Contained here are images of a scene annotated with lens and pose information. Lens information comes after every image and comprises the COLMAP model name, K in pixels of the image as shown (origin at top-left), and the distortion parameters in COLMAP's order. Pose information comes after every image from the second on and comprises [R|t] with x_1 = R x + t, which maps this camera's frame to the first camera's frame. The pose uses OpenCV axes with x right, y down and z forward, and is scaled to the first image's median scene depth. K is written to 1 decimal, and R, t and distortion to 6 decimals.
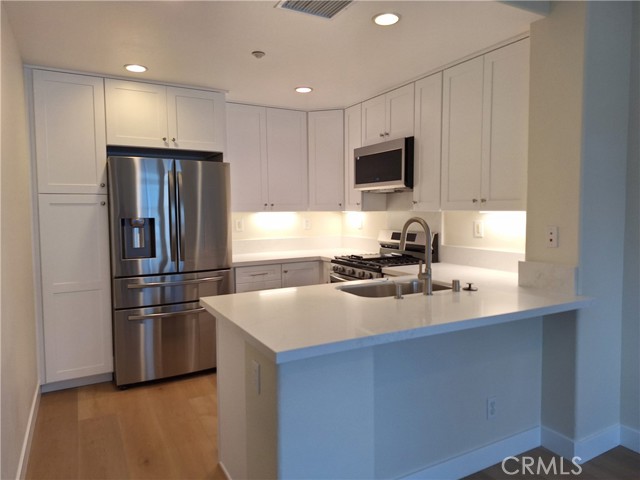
lens RADIAL K [[434.9, 0, 320.6], [0, 434.9, 237.3], [0, 0, 1]] dist [0.055062, -0.004329]
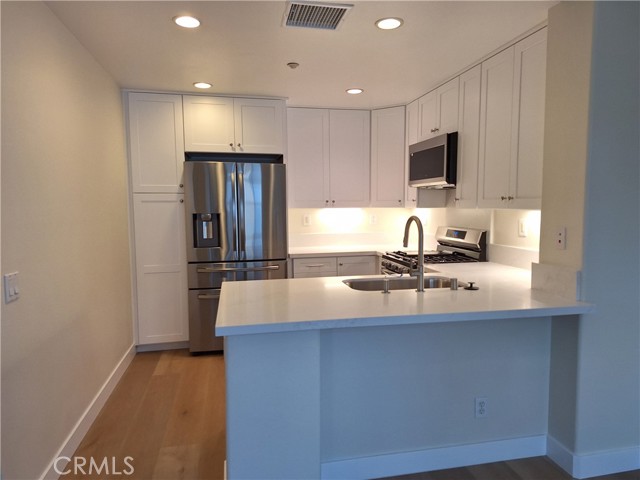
lens RADIAL K [[436.2, 0, 325.0], [0, 436.2, 243.2], [0, 0, 1]] dist [0.061772, -0.001091]
pose [[0.958108, 0.028017, -0.285035, 0.218919], [-0.019929, 0.999313, 0.031237, -0.006691], [0.285714, -0.024248, 0.958008, -0.035767]]
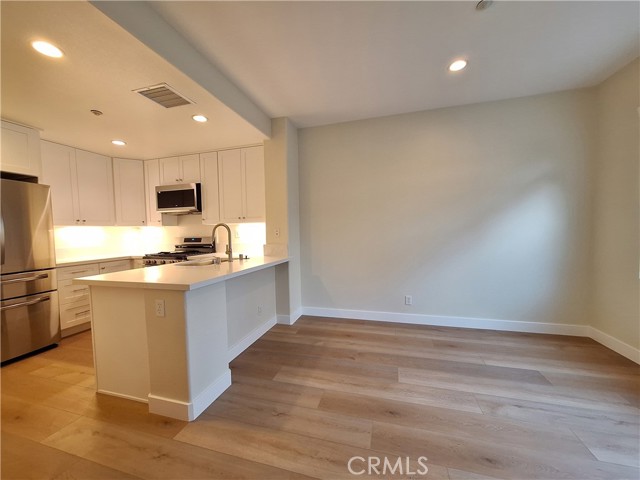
lens RADIAL K [[251.4, 0, 316.8], [0, 251.4, 241.9], [0, 0, 1]] dist [0.002430, -0.003864]
pose [[0.706577, -0.035810, 0.706729, -0.193374], [0.060553, 0.998115, -0.009965, 0.052274], [-0.705040, 0.049836, 0.707414, -0.065807]]
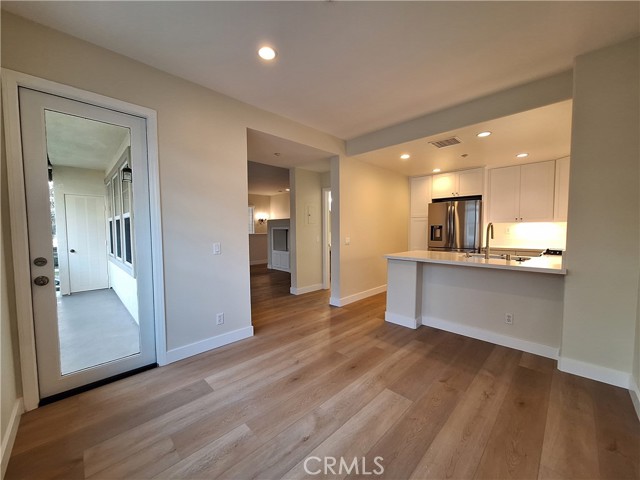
lens RADIAL K [[251.4, 0, 316.8], [0, 251.4, 241.9], [0, 0, 1]] dist [0.002430, -0.003864]
pose [[0.267406, 0.054822, -0.962023, 0.821103], [-0.058003, 0.997486, 0.040720, 0.032894], [0.961837, 0.044912, 0.269914, -0.095139]]
